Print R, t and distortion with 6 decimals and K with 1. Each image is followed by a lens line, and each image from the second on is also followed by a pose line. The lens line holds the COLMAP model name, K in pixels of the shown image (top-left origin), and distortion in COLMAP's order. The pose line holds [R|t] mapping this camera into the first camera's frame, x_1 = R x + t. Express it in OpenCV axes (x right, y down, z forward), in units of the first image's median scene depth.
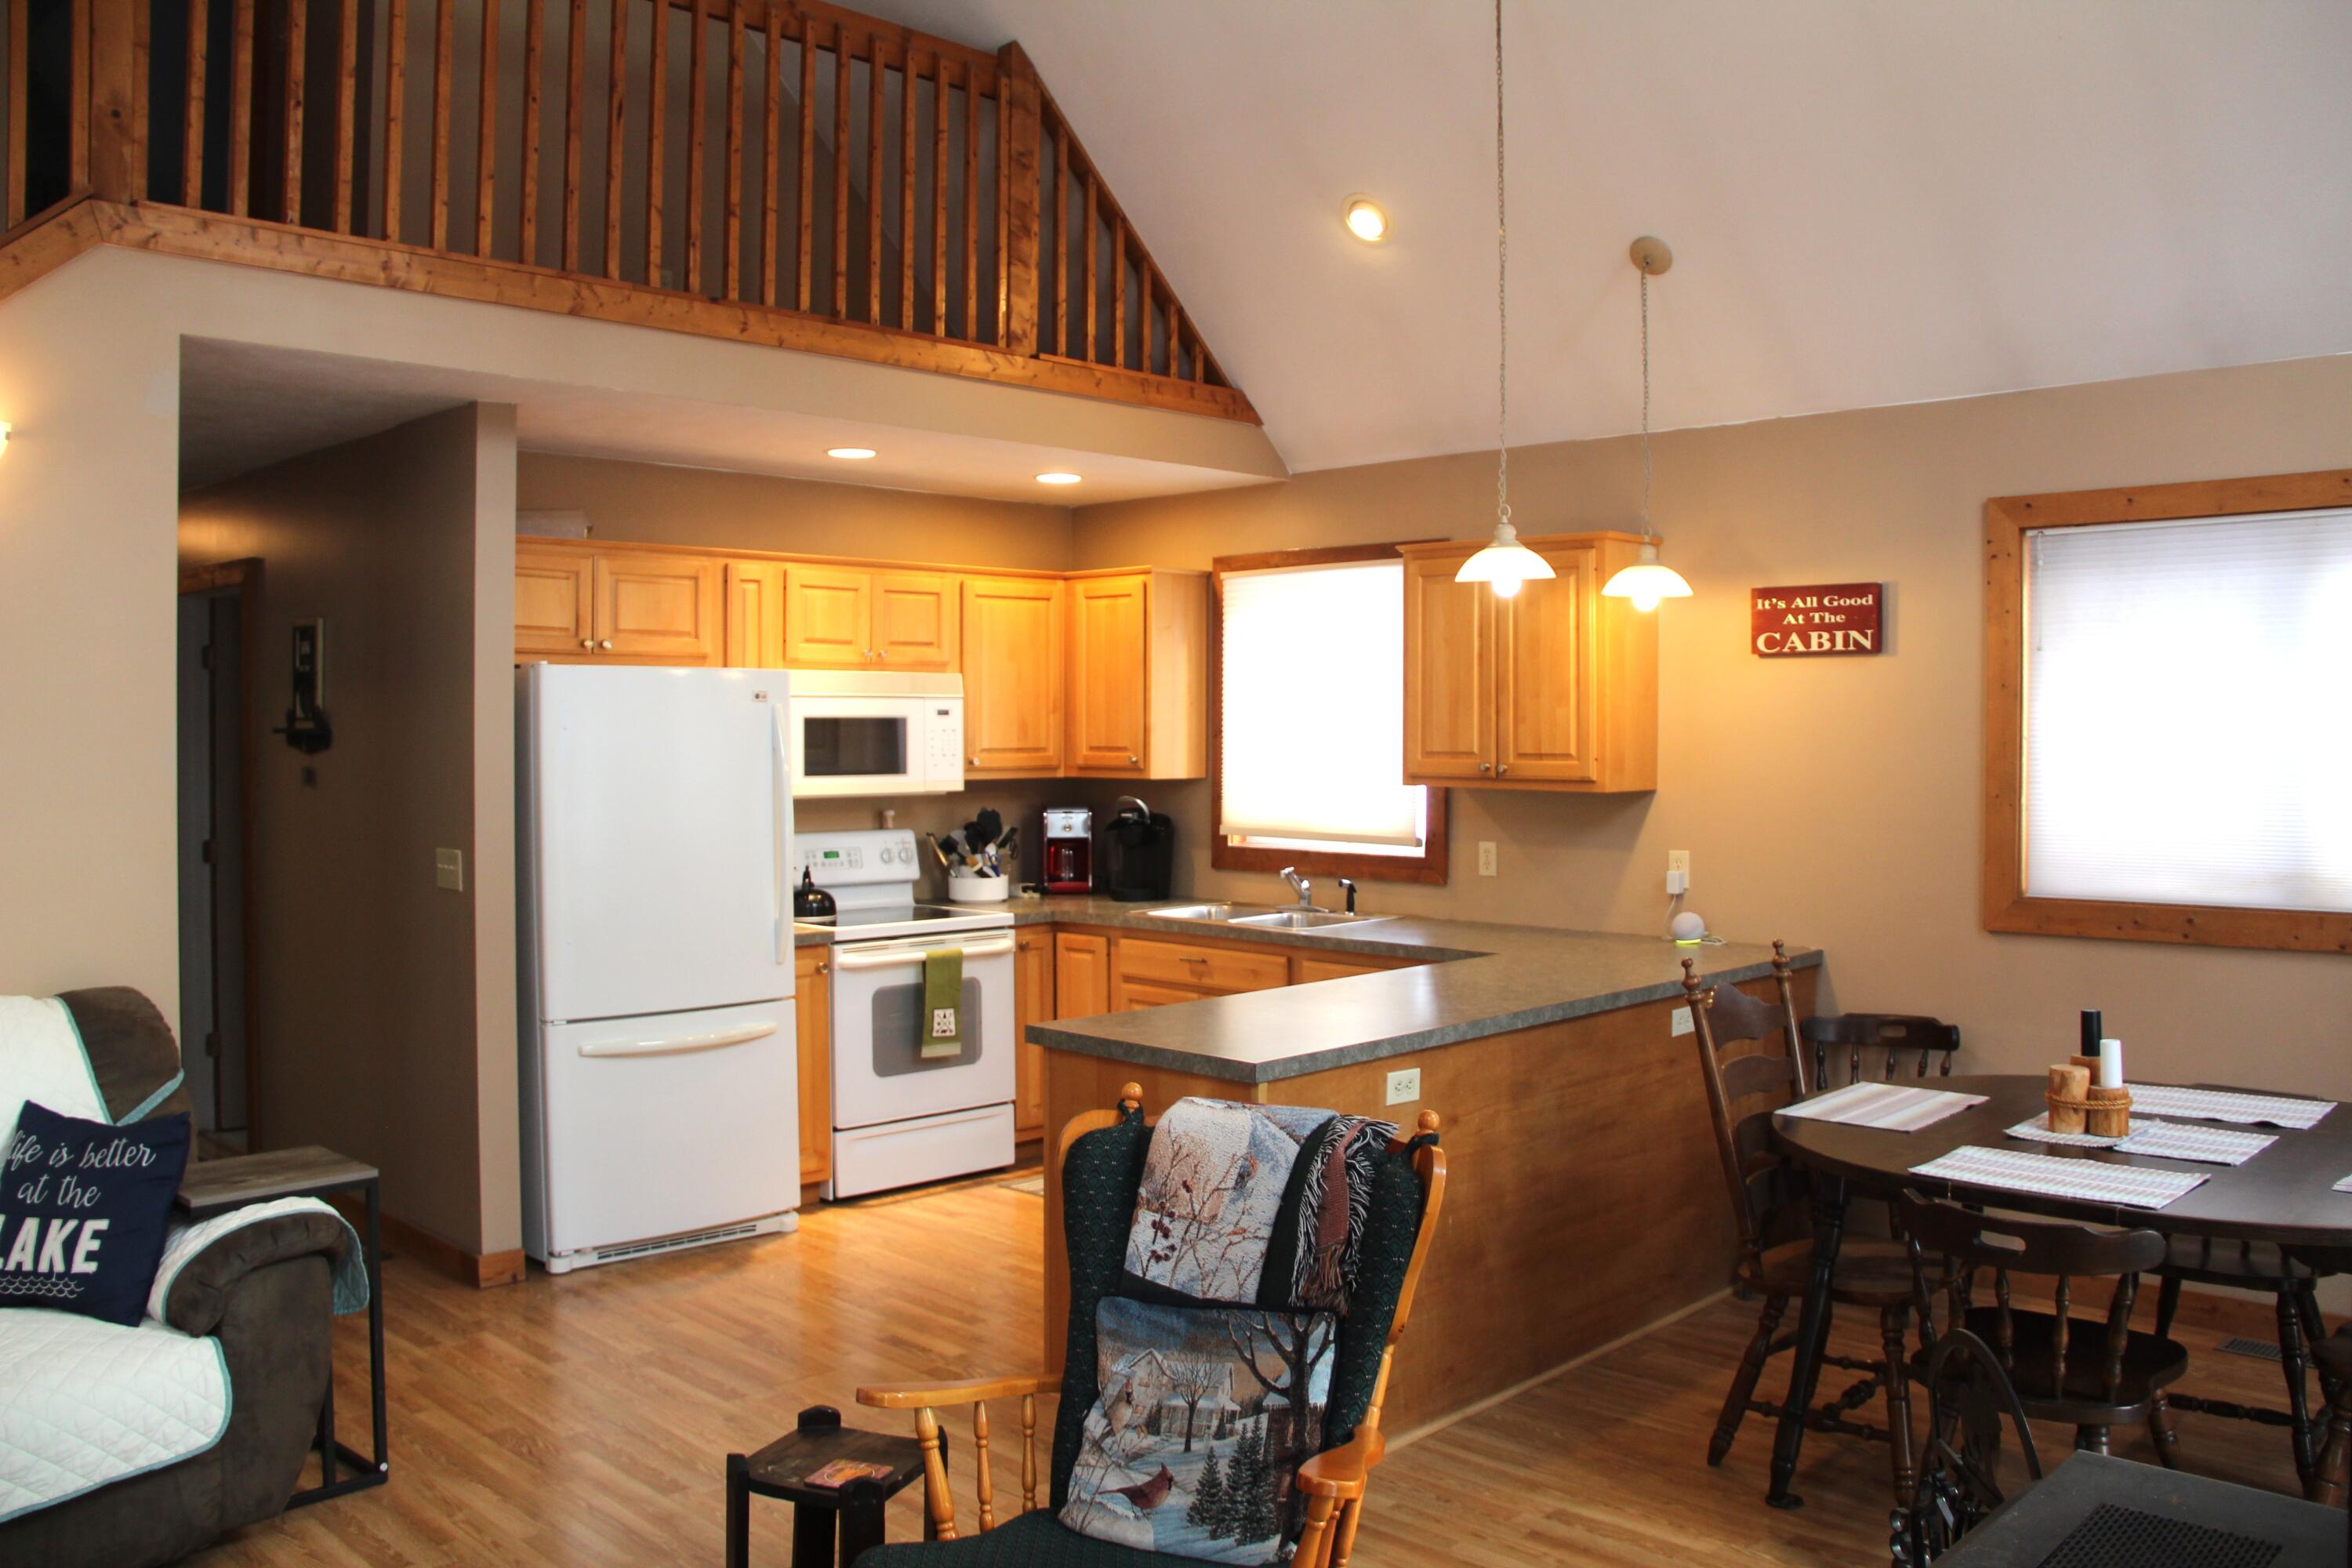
lens RADIAL K [[1916.3, 0, 1180.7], [0, 1916.3, 790.5], [0, 0, 1]] dist [-0.182974, 0.129870]
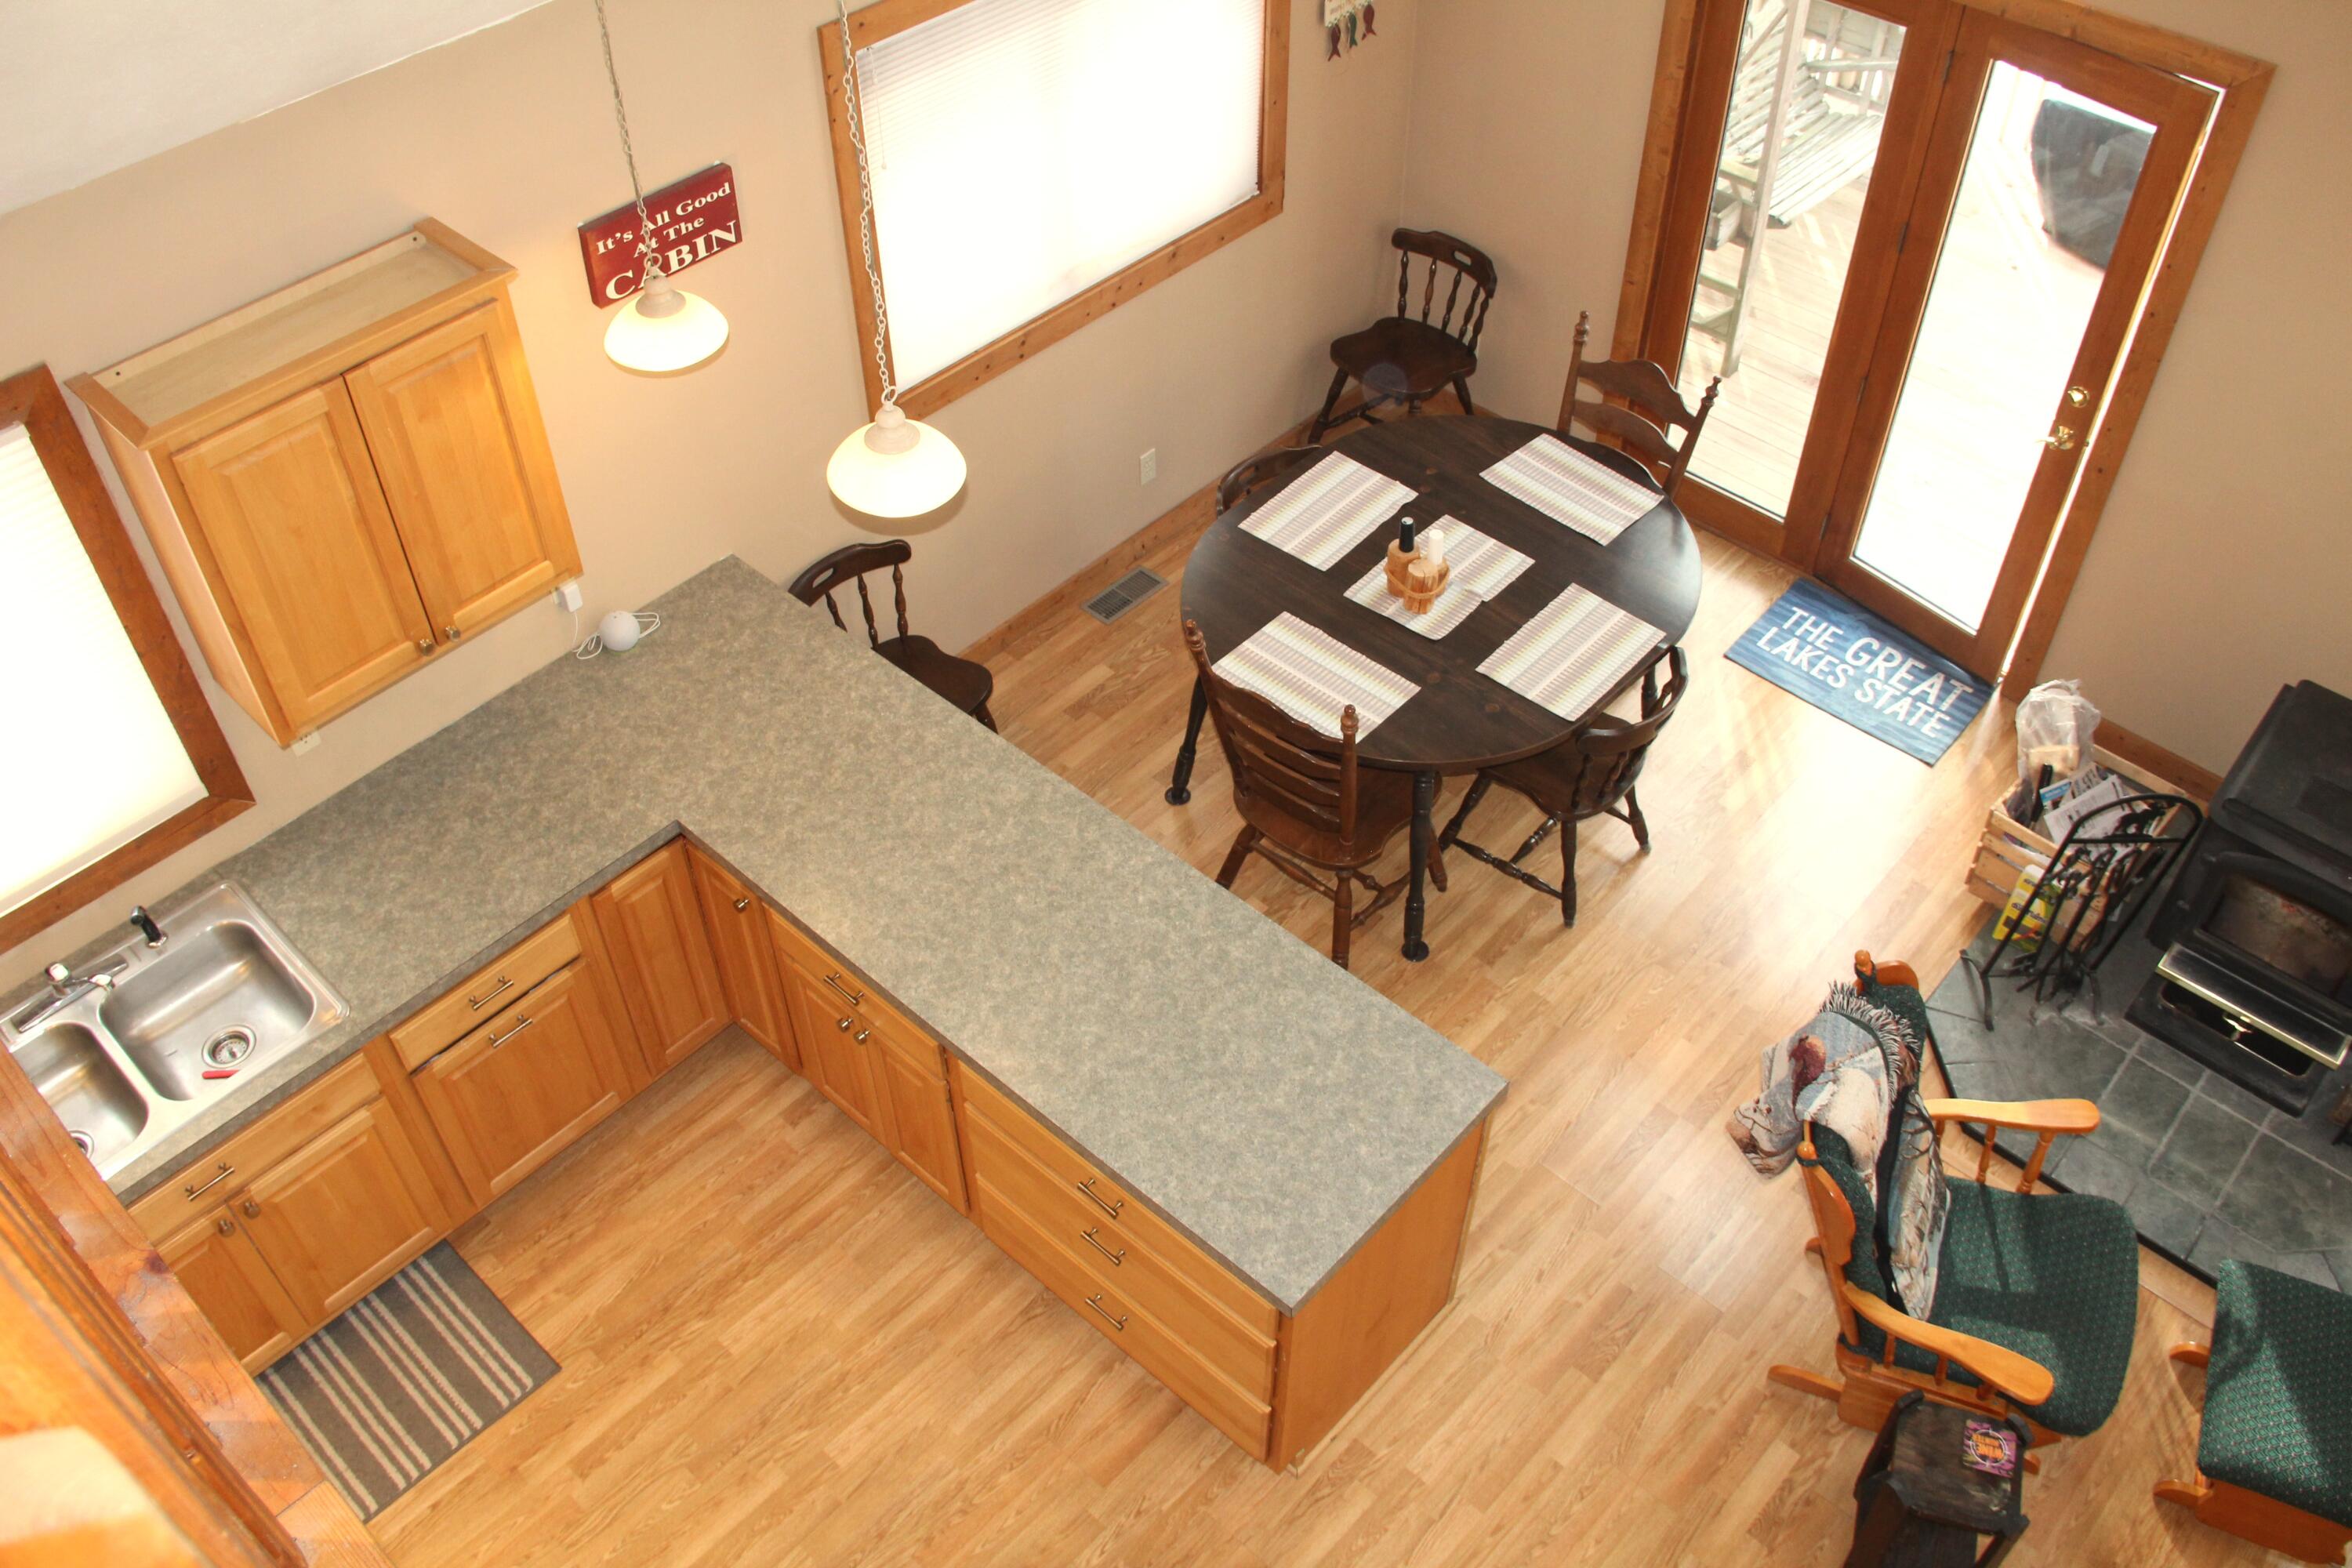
lens RADIAL K [[1916.3, 0, 1183.6], [0, 1916.3, 774.8], [0, 0, 1]] dist [-0.182974, 0.129870]
pose [[-0.041603, -0.707223, 0.705765, -0.367331], [0.039495, 0.704661, 0.708444, -0.460504], [-0.998353, 0.057347, -0.001384, 0.773596]]
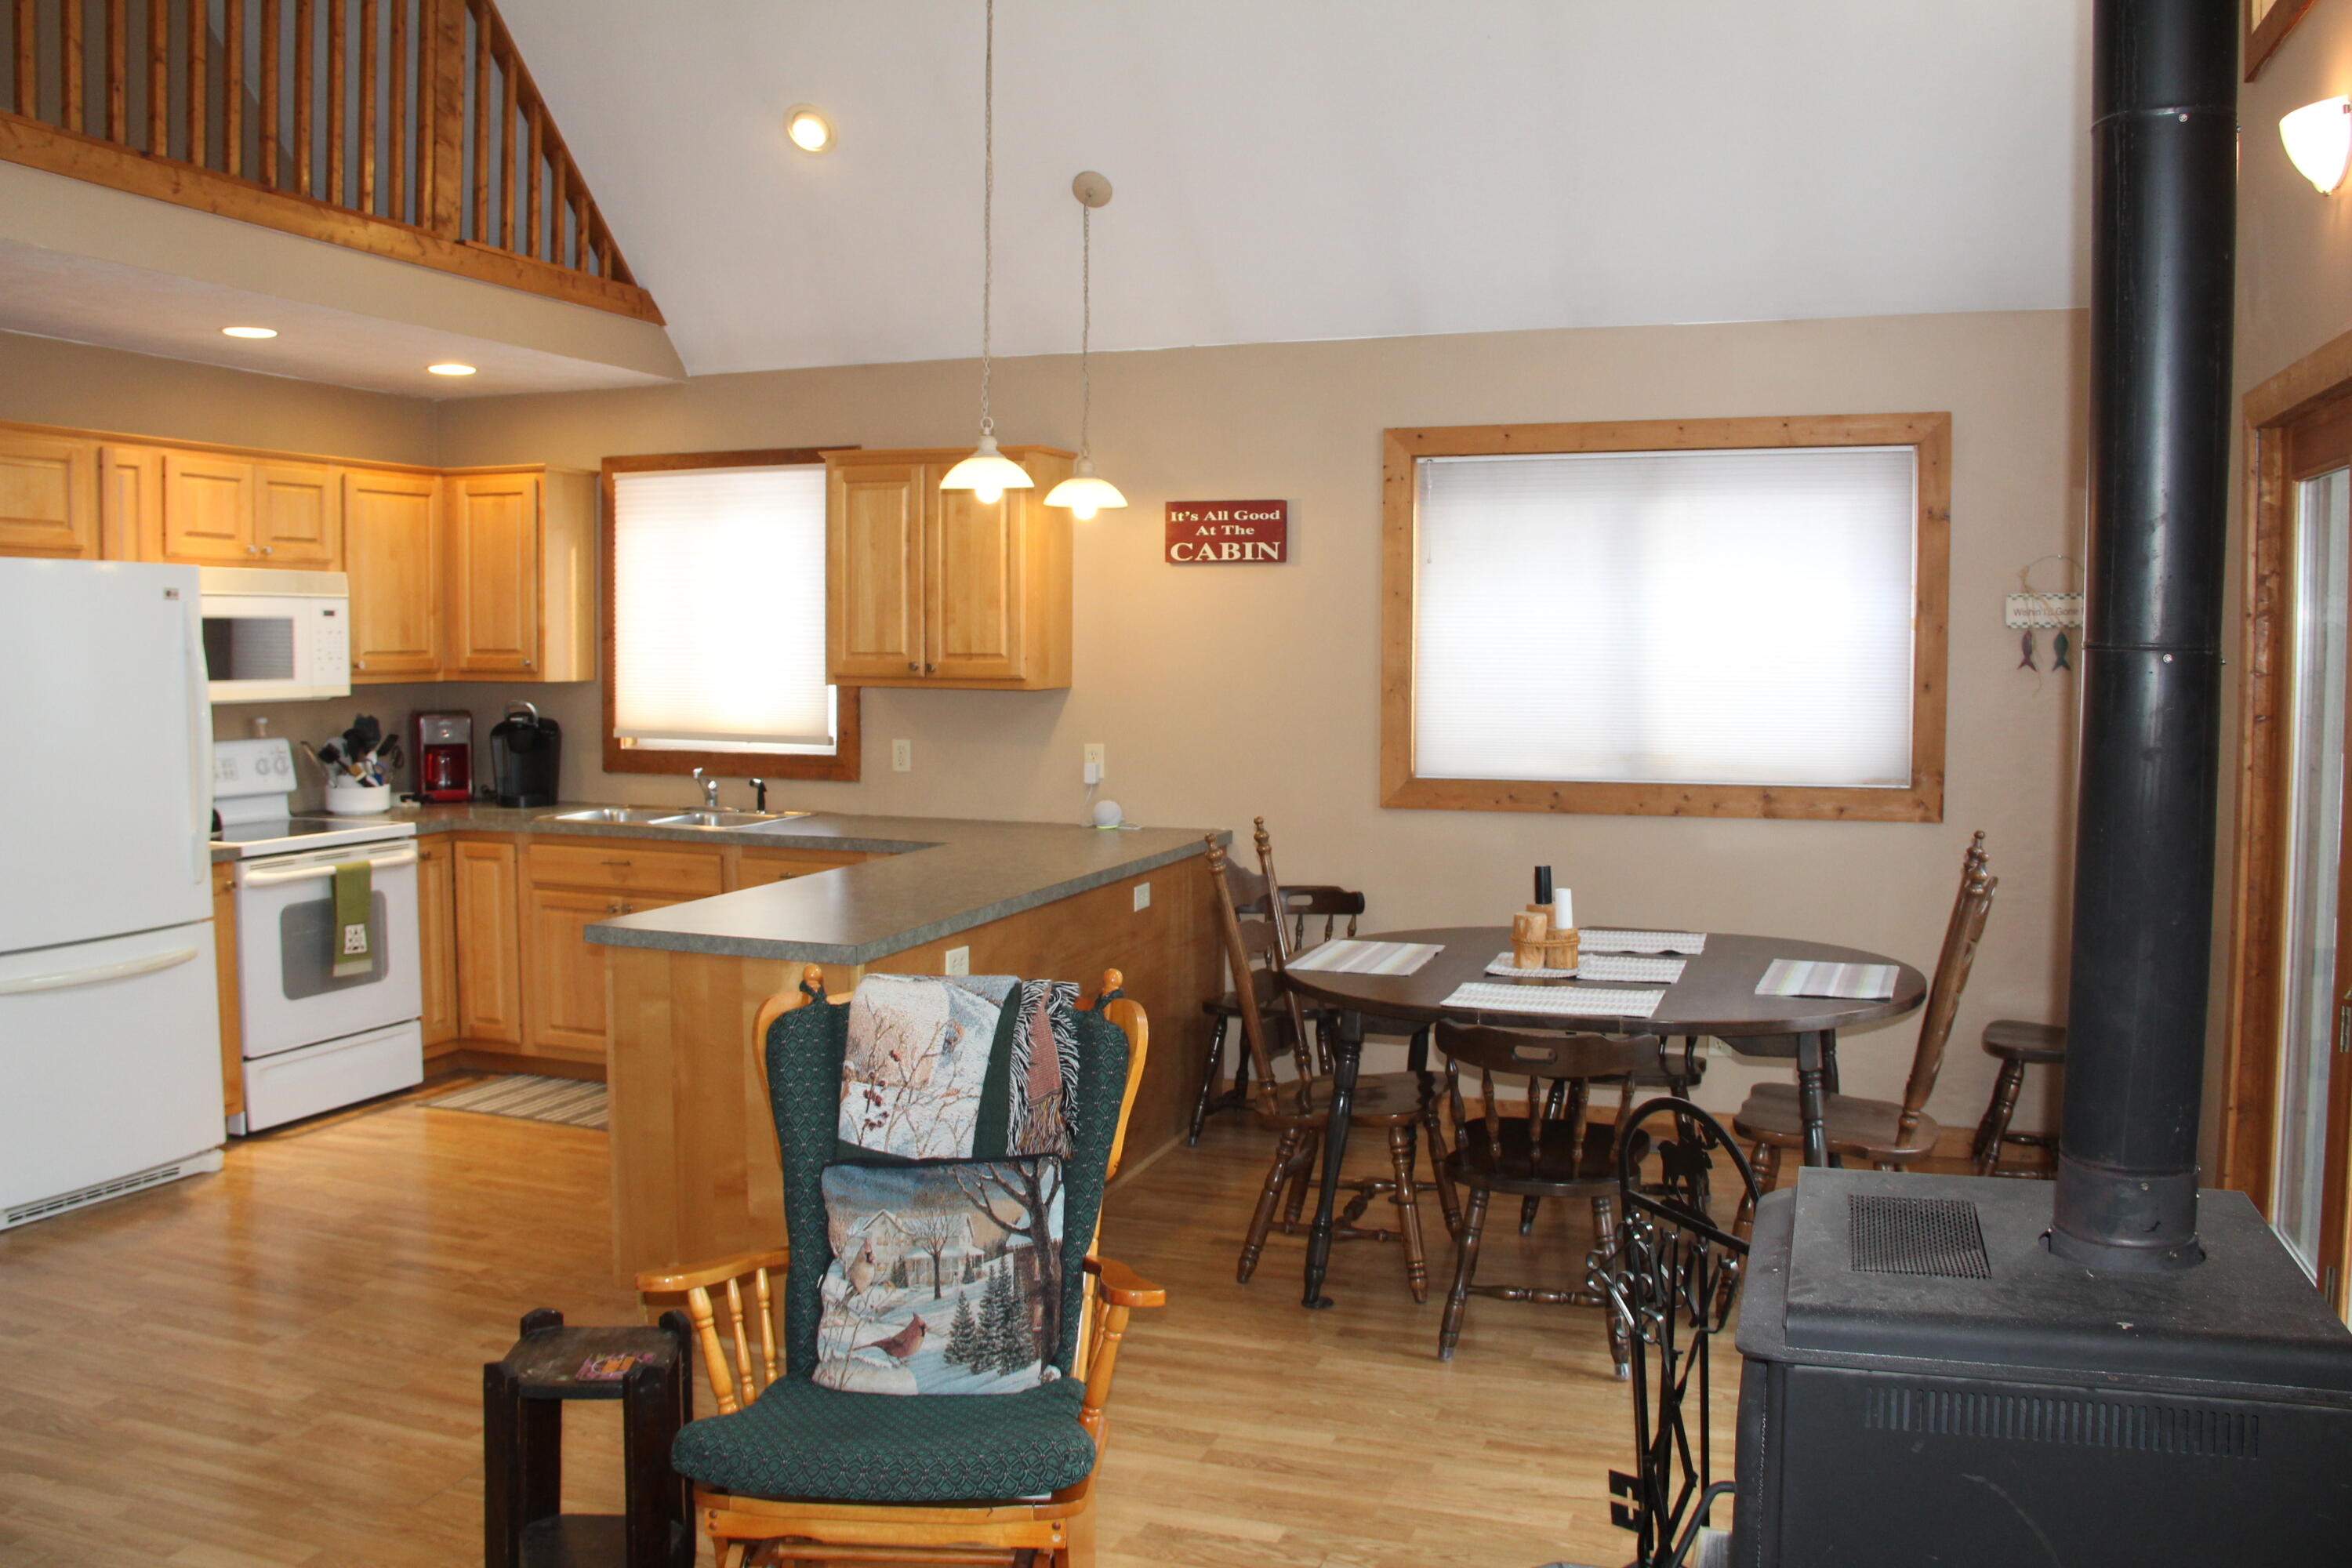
lens RADIAL K [[1916.3, 0, 1179.7], [0, 1916.3, 772.0], [0, 0, 1]] dist [-0.182974, 0.129870]
pose [[0.907027, -0.023594, 0.420410, -0.157508], [0.007277, 0.999158, 0.040375, 0.004582], [-0.421009, -0.033562, 0.906435, -0.012158]]
